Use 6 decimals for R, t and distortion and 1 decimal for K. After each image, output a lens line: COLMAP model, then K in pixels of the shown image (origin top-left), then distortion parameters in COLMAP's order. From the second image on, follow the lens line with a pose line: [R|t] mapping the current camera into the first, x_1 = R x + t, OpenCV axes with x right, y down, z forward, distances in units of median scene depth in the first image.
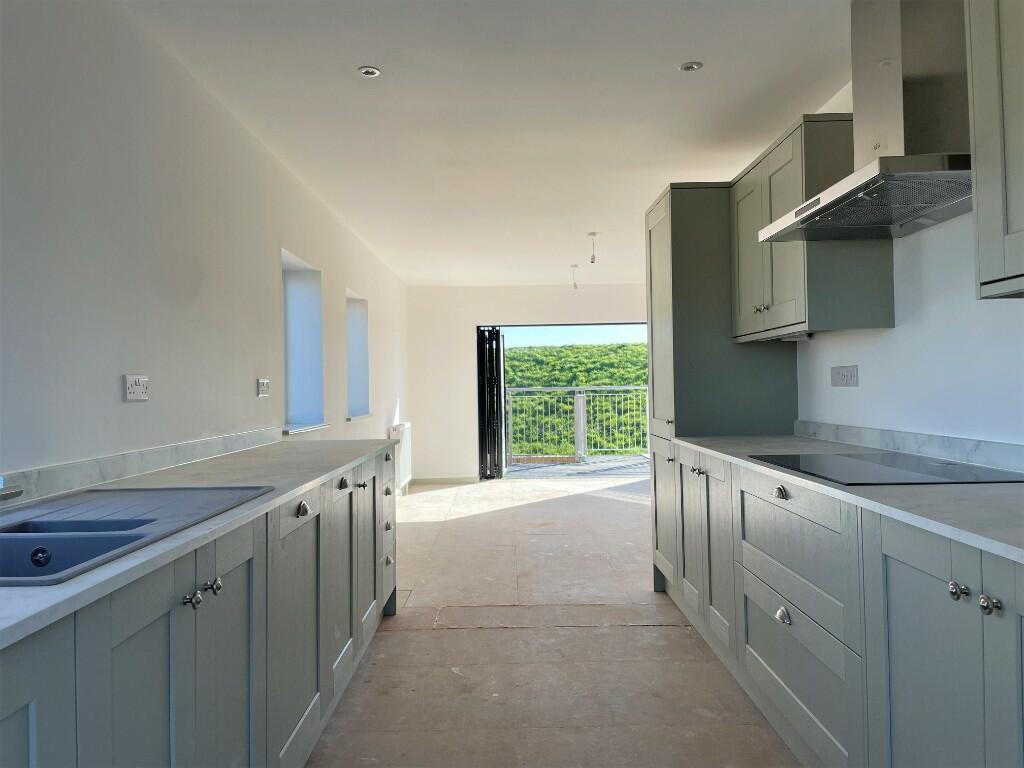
lens RADIAL K [[772.2, 0, 512.8], [0, 772.2, 382.9], [0, 0, 1]] dist [0.058179, -0.054206]
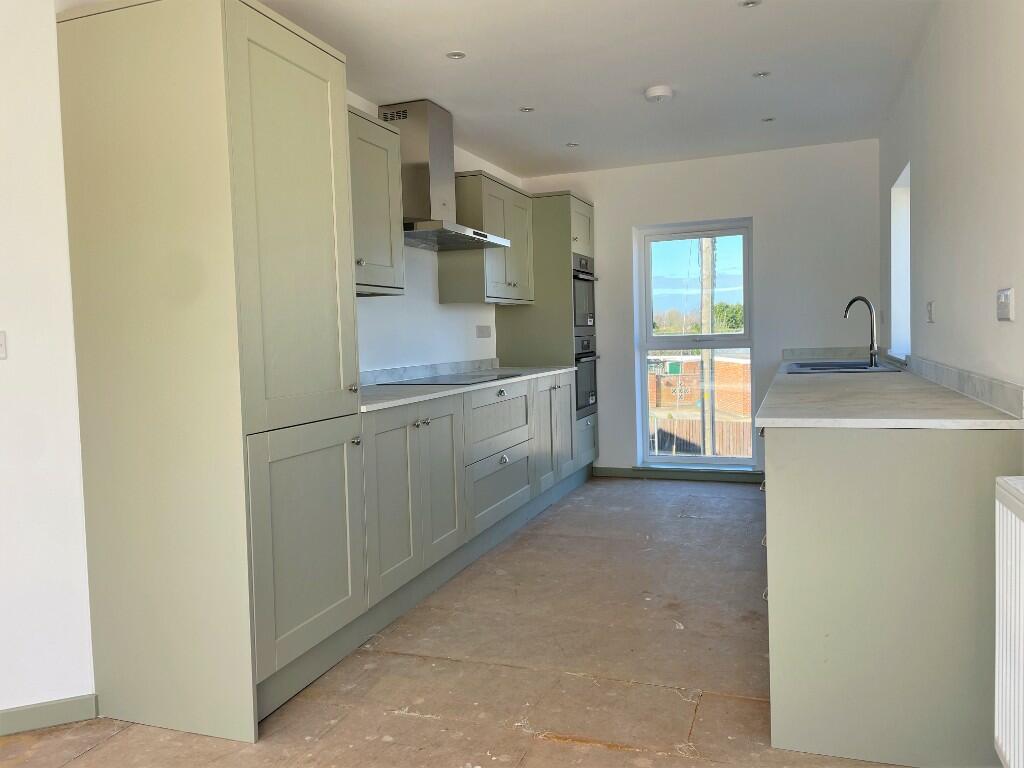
lens RADIAL K [[772.2, 0, 513.1], [0, 772.2, 383.8], [0, 0, 1]] dist [0.058179, -0.054206]
pose [[-0.939541, 0.020749, 0.341806, -0.106525], [0.041401, 0.997723, 0.053236, 0.008847], [-0.339923, 0.064168, -0.938261, 0.973353]]
